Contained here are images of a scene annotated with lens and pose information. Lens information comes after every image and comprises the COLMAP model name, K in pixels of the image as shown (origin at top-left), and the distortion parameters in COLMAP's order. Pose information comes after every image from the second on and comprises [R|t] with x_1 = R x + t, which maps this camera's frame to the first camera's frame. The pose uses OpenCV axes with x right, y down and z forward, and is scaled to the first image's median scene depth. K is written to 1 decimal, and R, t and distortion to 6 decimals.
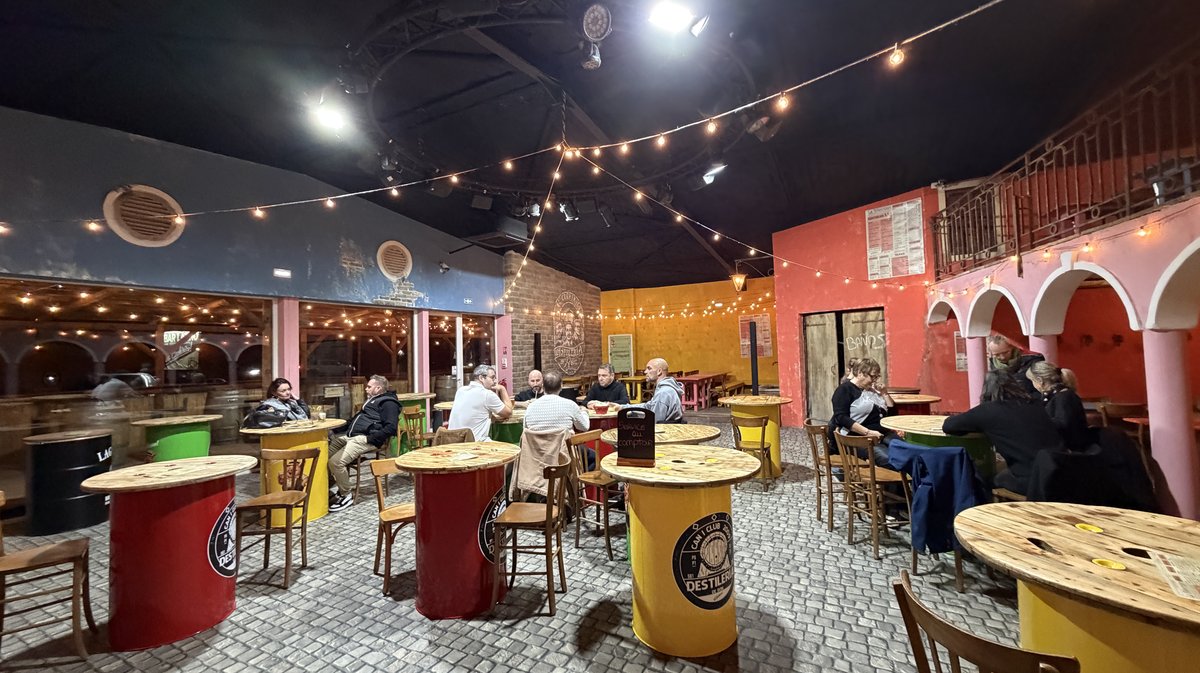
lens RADIAL K [[490.1, 0, 600.0], [0, 490.1, 336.5], [0, 0, 1]] dist [0.002876, 0.000277]
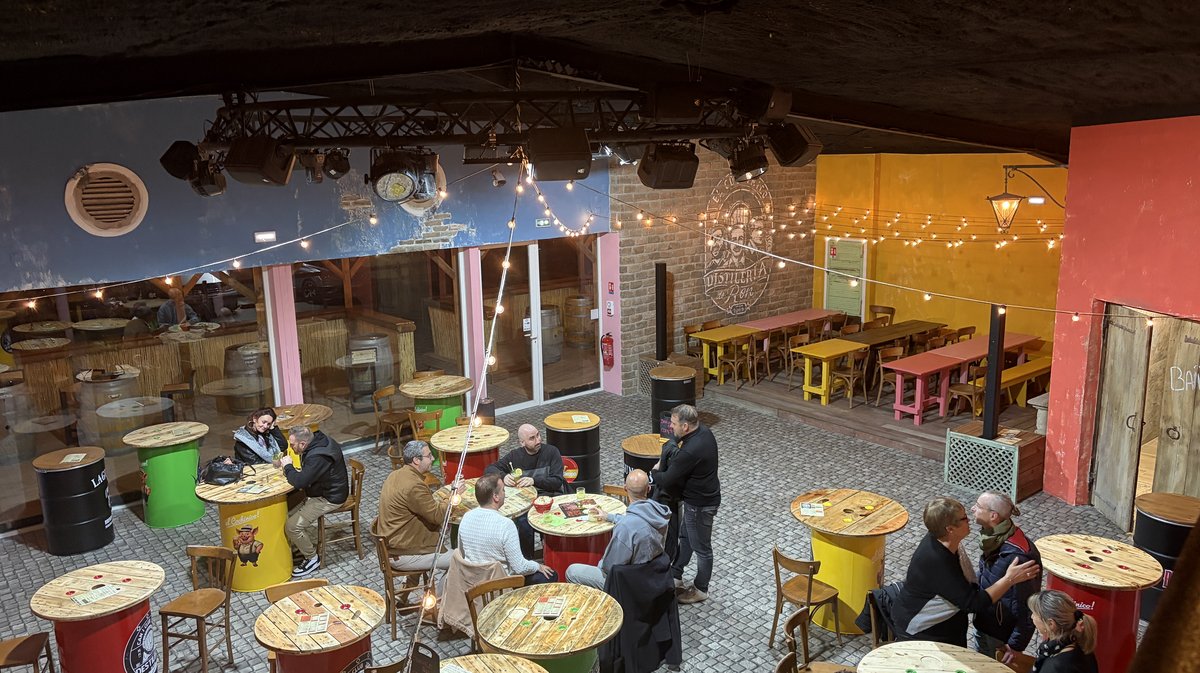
lens RADIAL K [[944.2, 0, 600.0], [0, 944.2, 336.5], [0, 0, 1]] dist [0.039982, -0.004319]
pose [[0.916595, 0.099323, -0.387283, 0.333297], [0.009171, 0.963174, 0.268723, -0.295084], [0.399712, -0.249862, 0.881929, -0.108922]]
